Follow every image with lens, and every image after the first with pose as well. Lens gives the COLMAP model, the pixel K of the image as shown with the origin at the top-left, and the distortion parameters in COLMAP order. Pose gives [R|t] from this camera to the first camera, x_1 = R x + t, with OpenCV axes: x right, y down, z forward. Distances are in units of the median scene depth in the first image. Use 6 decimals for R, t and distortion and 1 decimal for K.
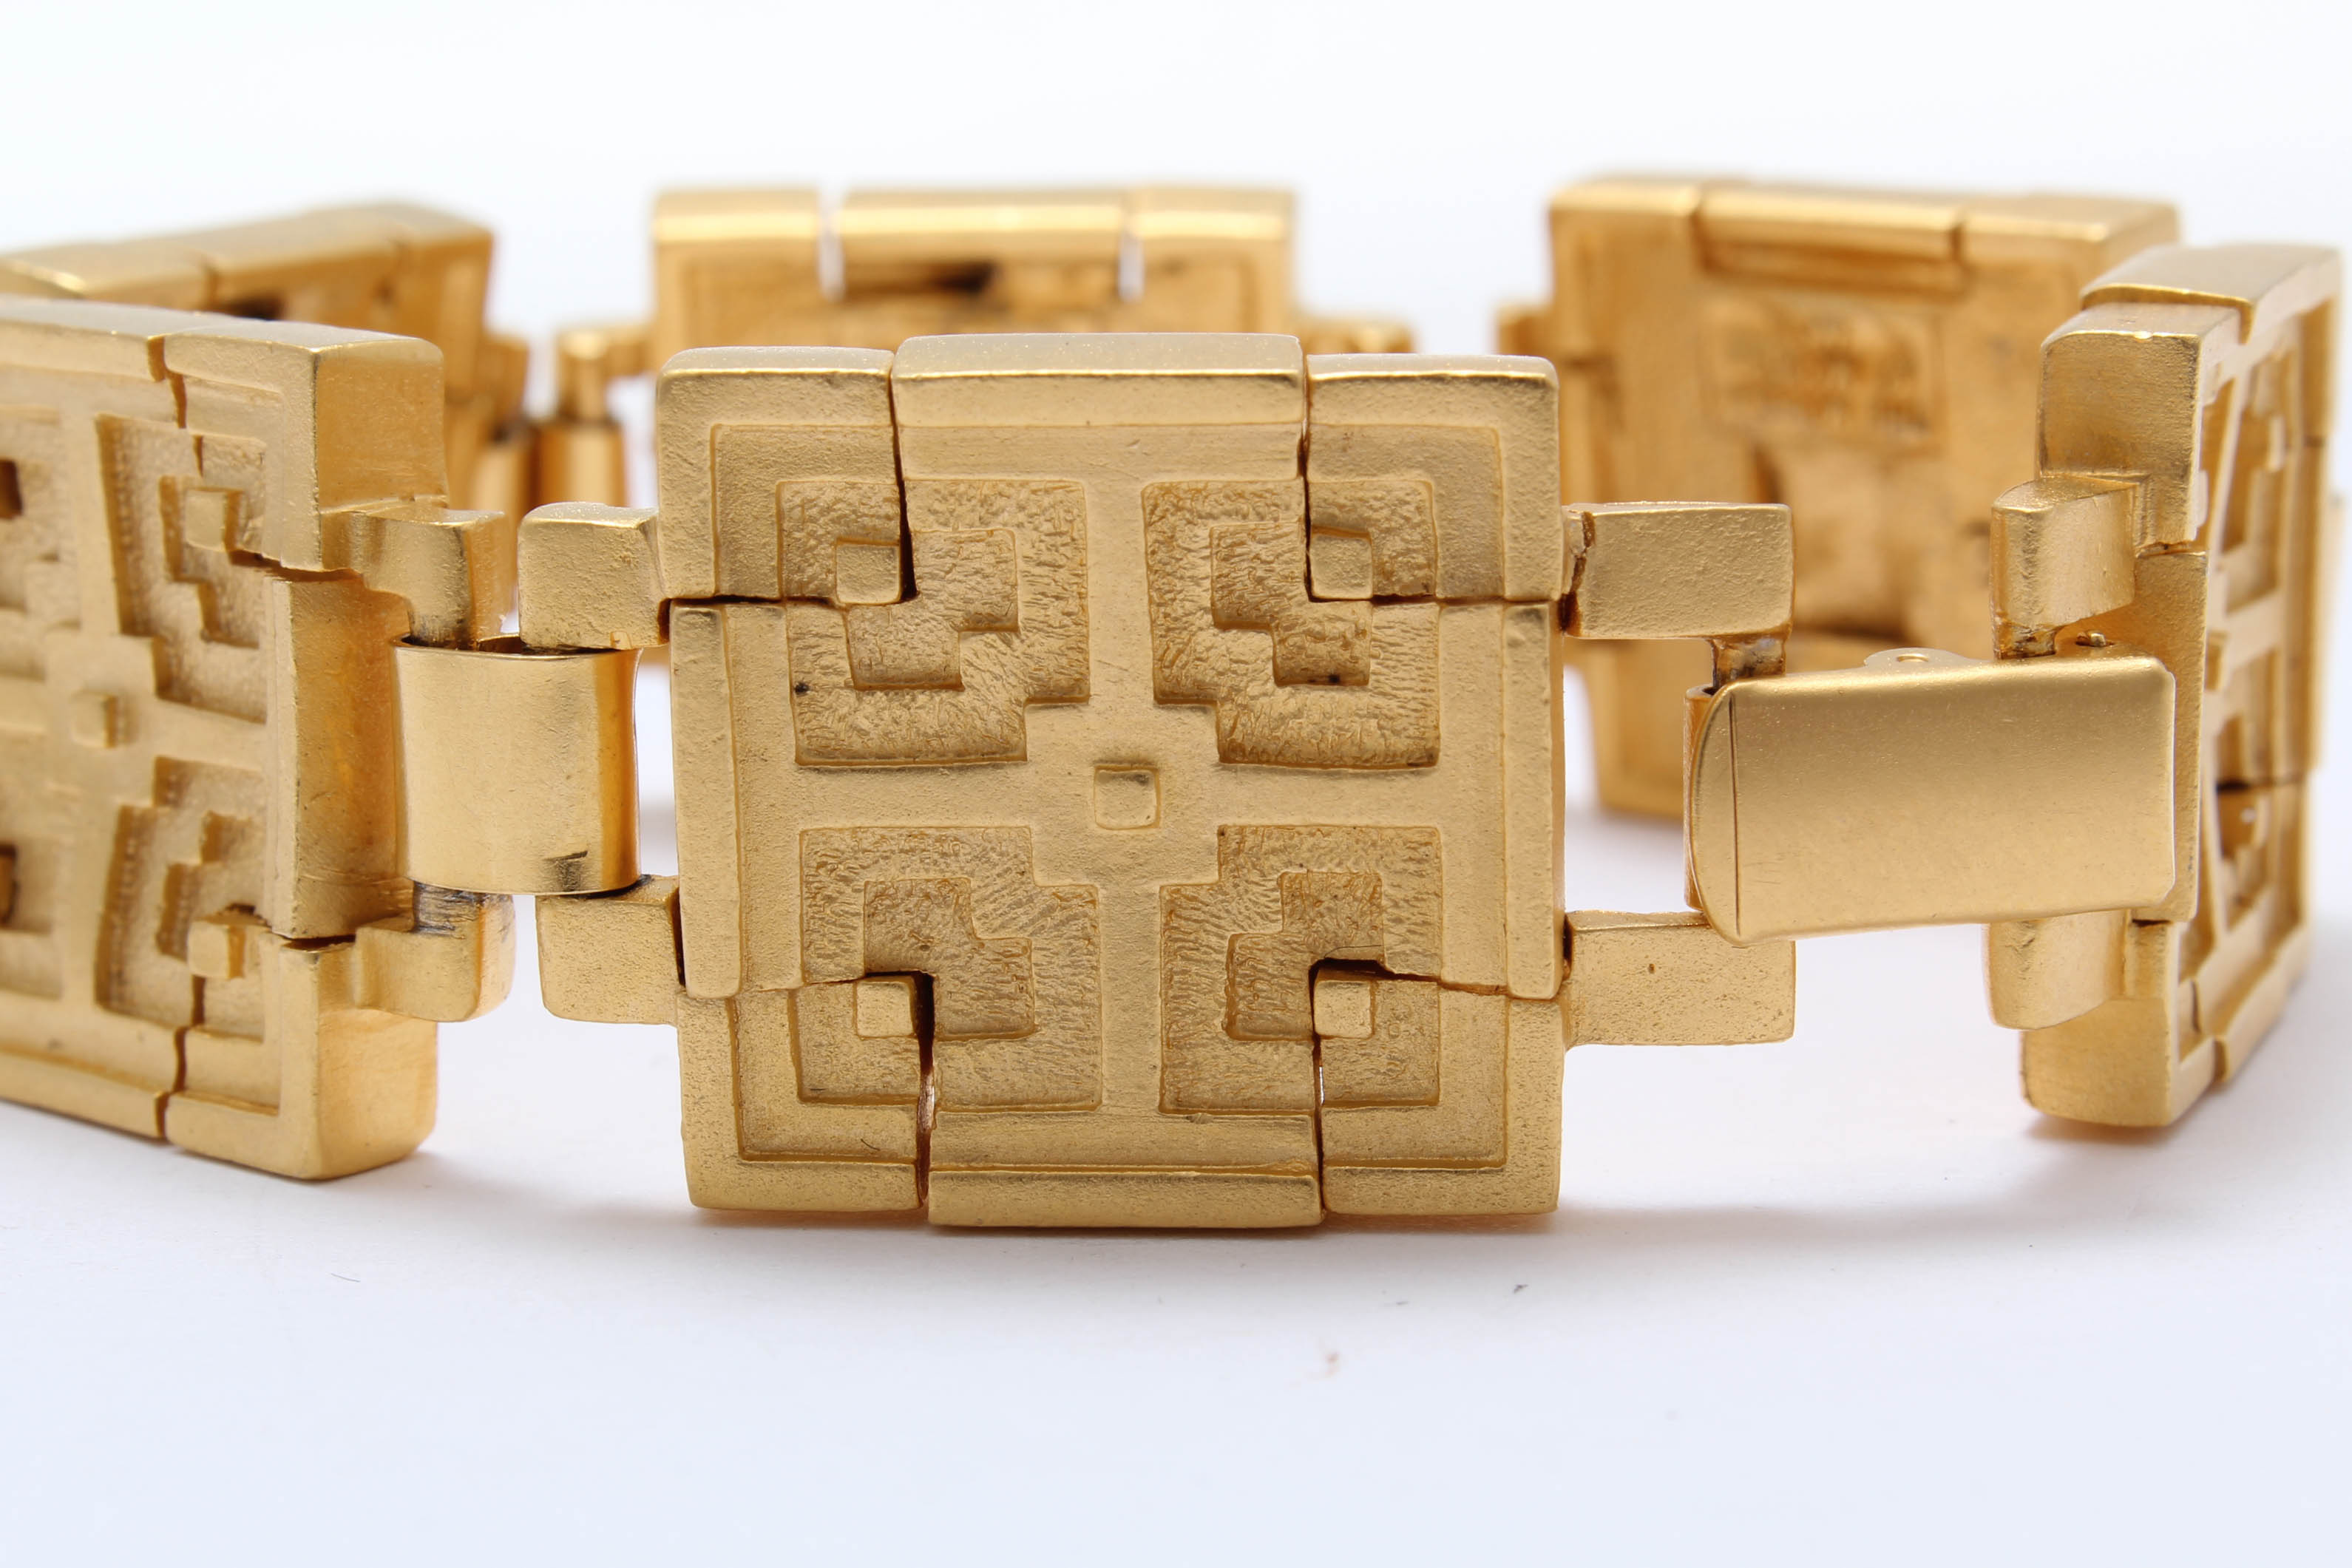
lens RADIAL K [[4169.3, 0, 1172.7], [0, 4169.3, 768.7], [0, 0, 1]] dist [0.040890, 0.000000]
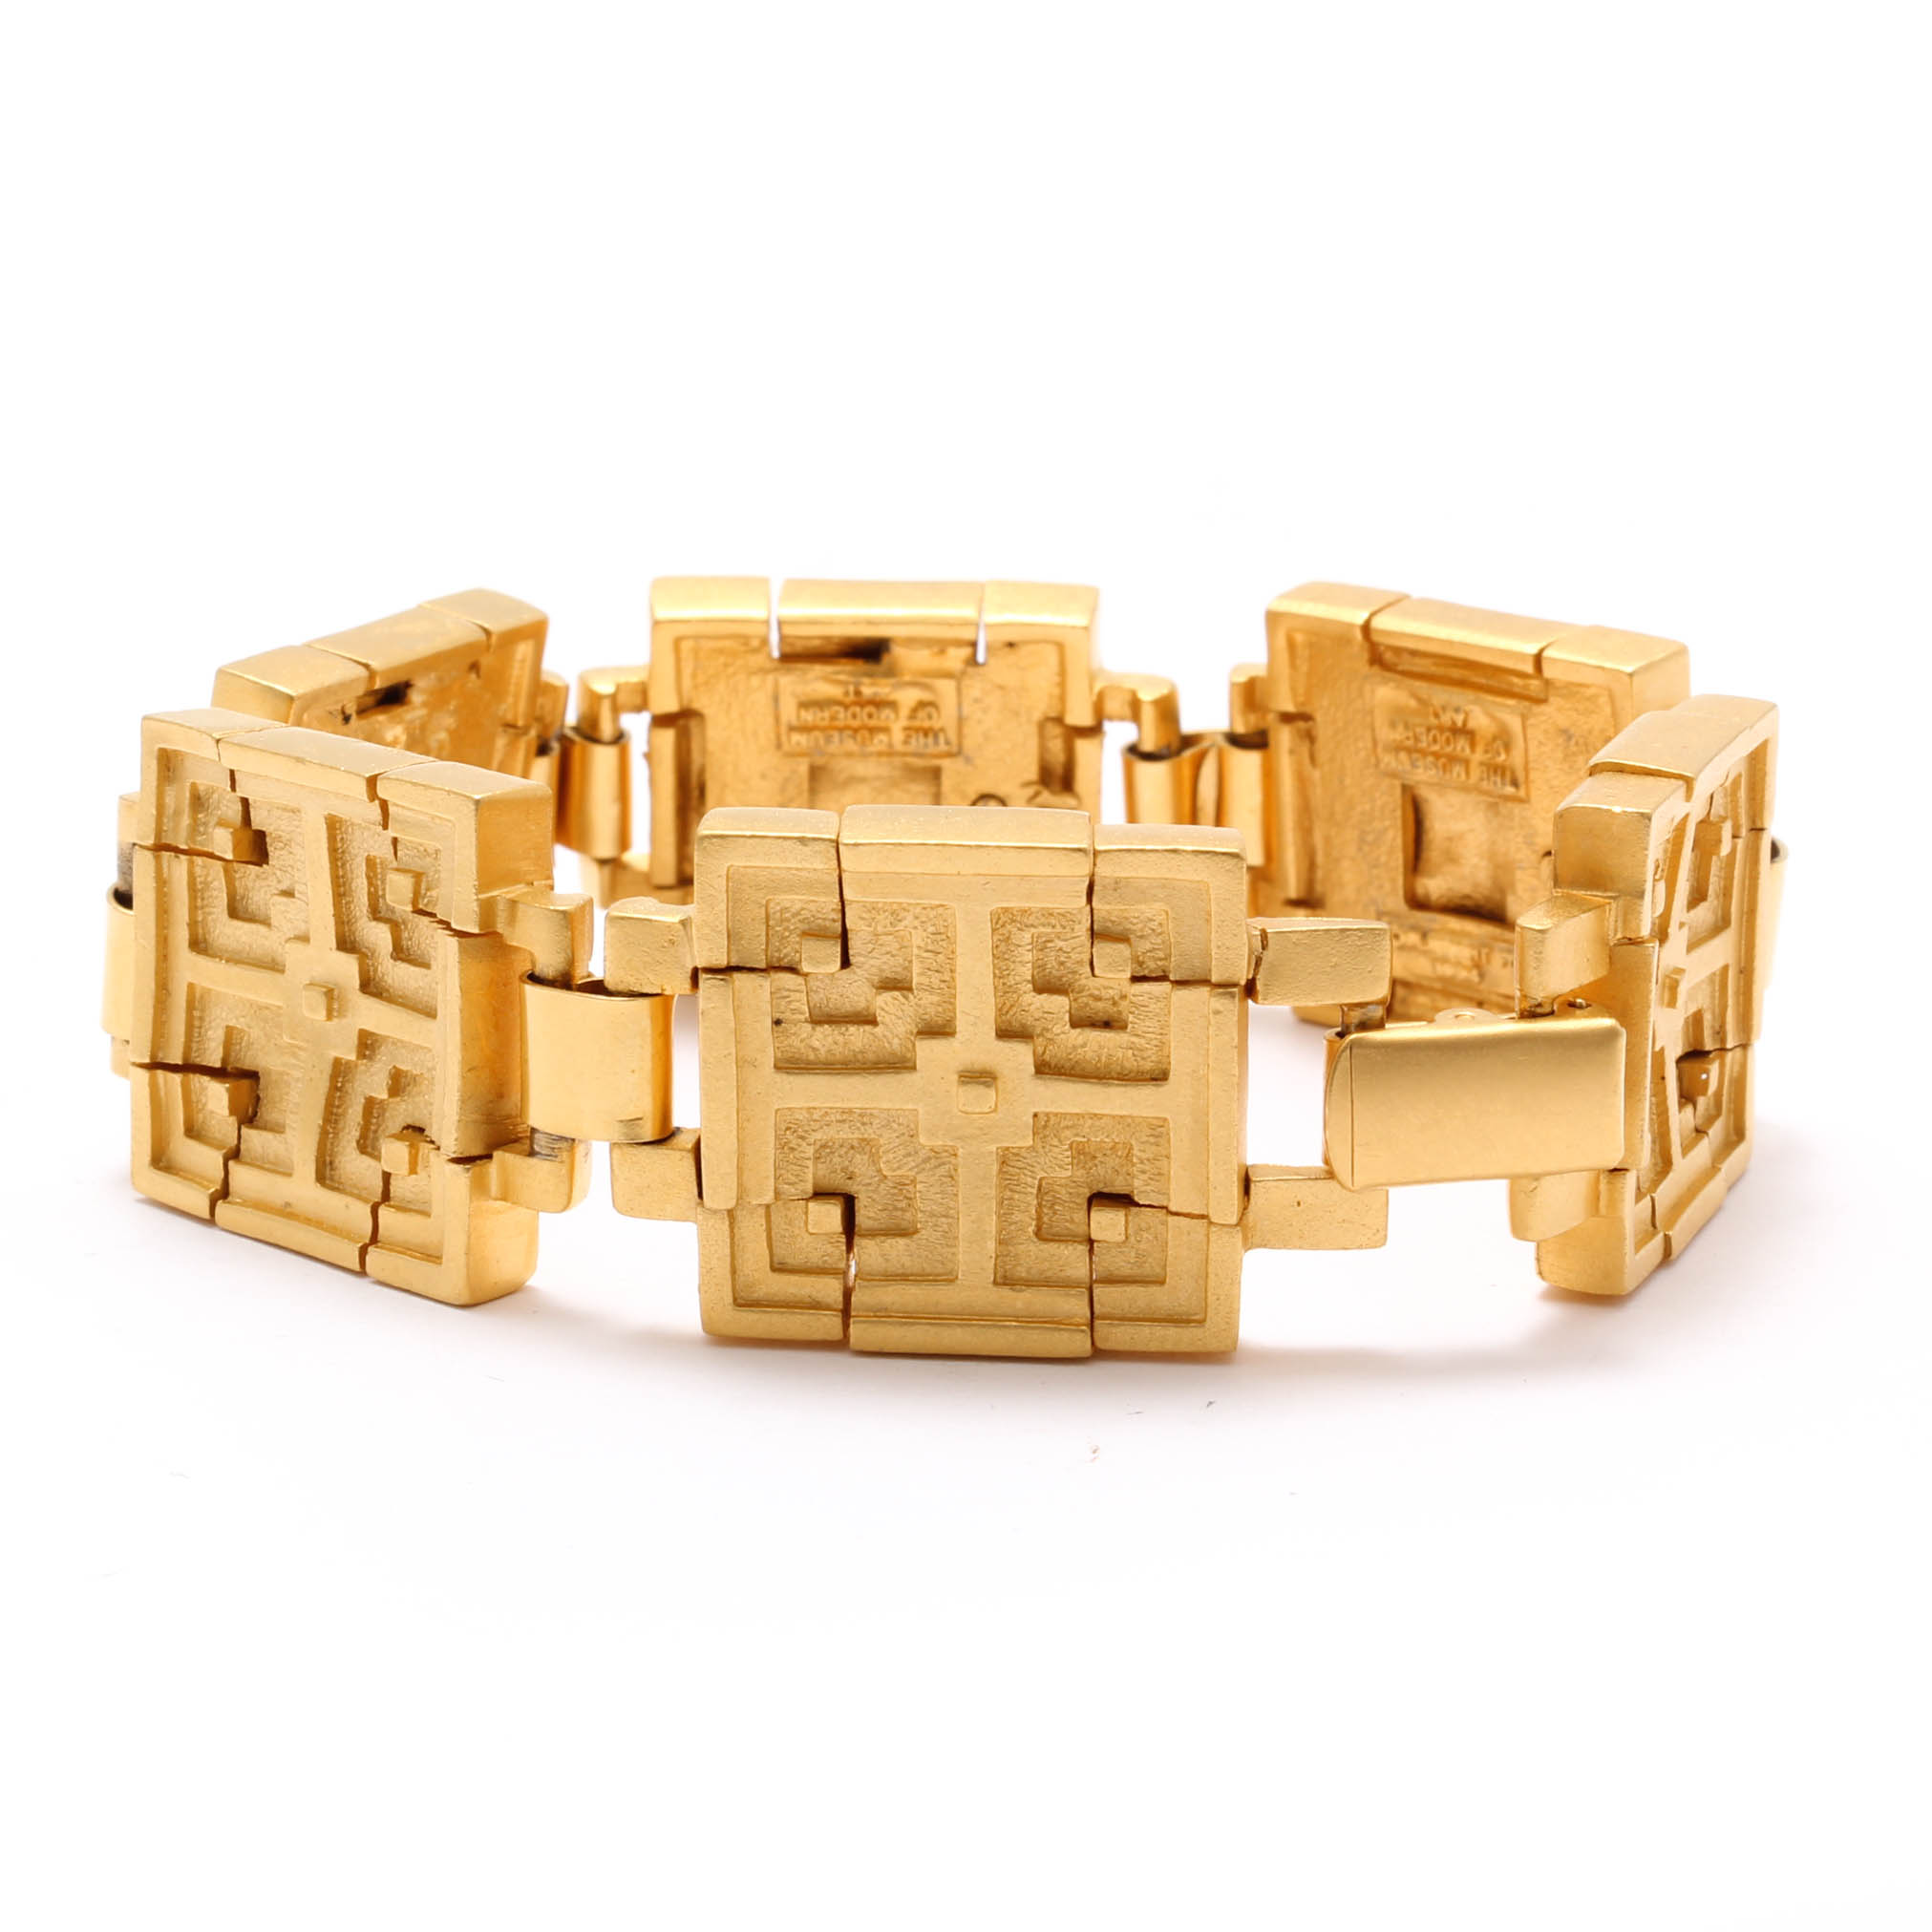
lens RADIAL K [[3370.4, 0, 967.1], [0, 3370.4, 983.7], [0, 0, 1]] dist [0.000012, 0.000000]
pose [[0.999770, 0.019798, -0.008195, -0.004965], [-0.019426, 0.998876, 0.043230, -0.089624], [0.009041, -0.043061, 0.999032, -0.299603]]
